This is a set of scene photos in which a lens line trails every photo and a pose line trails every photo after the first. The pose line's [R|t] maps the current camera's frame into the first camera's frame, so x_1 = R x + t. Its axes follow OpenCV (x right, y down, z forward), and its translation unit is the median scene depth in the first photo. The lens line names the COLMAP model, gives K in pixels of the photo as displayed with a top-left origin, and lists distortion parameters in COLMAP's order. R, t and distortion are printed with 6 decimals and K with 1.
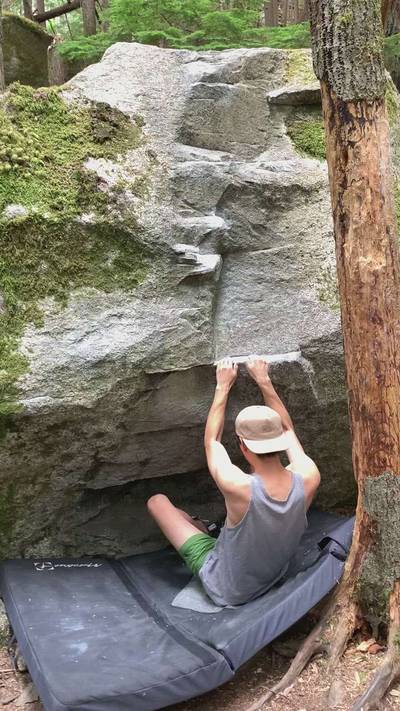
lens RADIAL K [[624.9, 0, 201.4], [0, 624.9, 351.6], [0, 0, 1]] dist [0.073872, -0.169405]
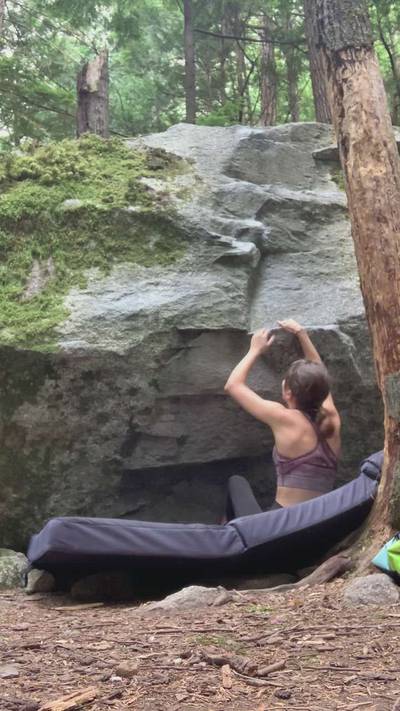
lens RADIAL K [[672.8, 0, 188.8], [0, 672.8, 352.7], [0, 0, 1]] dist [0.011552, 0.000000]
pose [[0.981140, -0.039566, -0.189204, 0.133521], [-0.027371, 0.940526, -0.338618, 0.432098], [0.191349, 0.337410, 0.921705, -0.012646]]
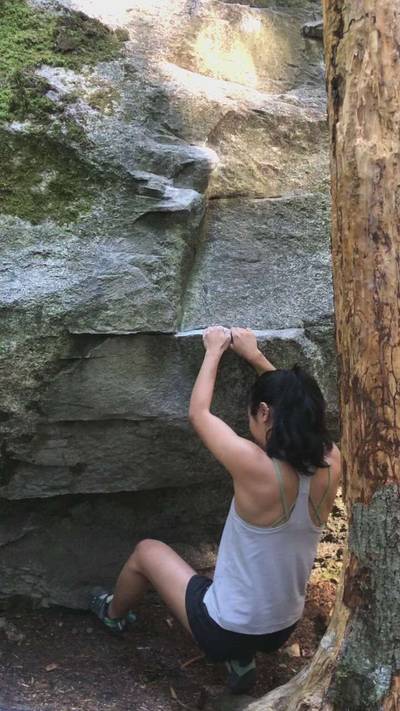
lens RADIAL K [[672.8, 0, 198.2], [0, 672.8, 354.5], [0, 0, 1]] dist [0.011552, 0.000000]
pose [[0.987123, 0.066372, -0.145546, 0.162716], [-0.079871, 0.992828, -0.088951, 0.111210], [0.138598, 0.099431, 0.985345, 0.256382]]
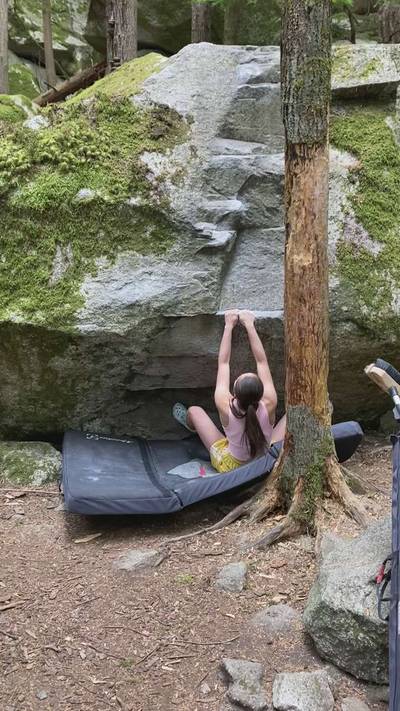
lens RADIAL K [[624.9, 0, 201.3], [0, 624.9, 353.1], [0, 0, 1]] dist [0.073872, -0.169405]
pose [[0.970251, 0.122425, -0.208867, 0.292581], [-0.093275, 0.985151, 0.144144, -0.091711], [0.223412, -0.120374, 0.967263, -0.358447]]
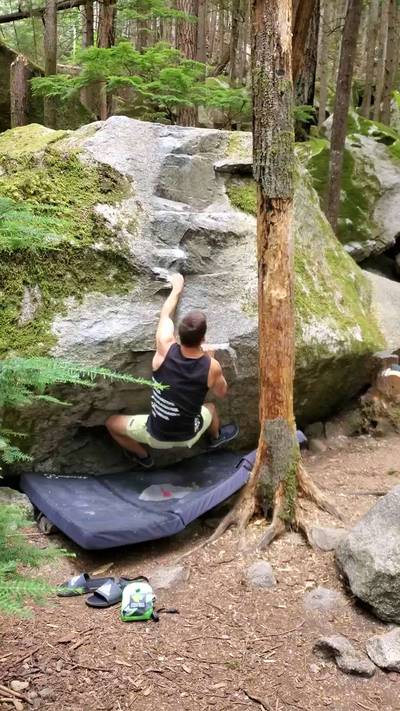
lens RADIAL K [[558.0, 0, 201.3], [0, 558.0, 351.8], [0, 0, 1]] dist [0.047485, -0.083265]
pose [[0.986583, 0.061709, 0.151151, -0.122634], [-0.064919, 0.997756, 0.016392, 0.003249], [-0.149800, -0.025985, 0.988375, -0.369625]]
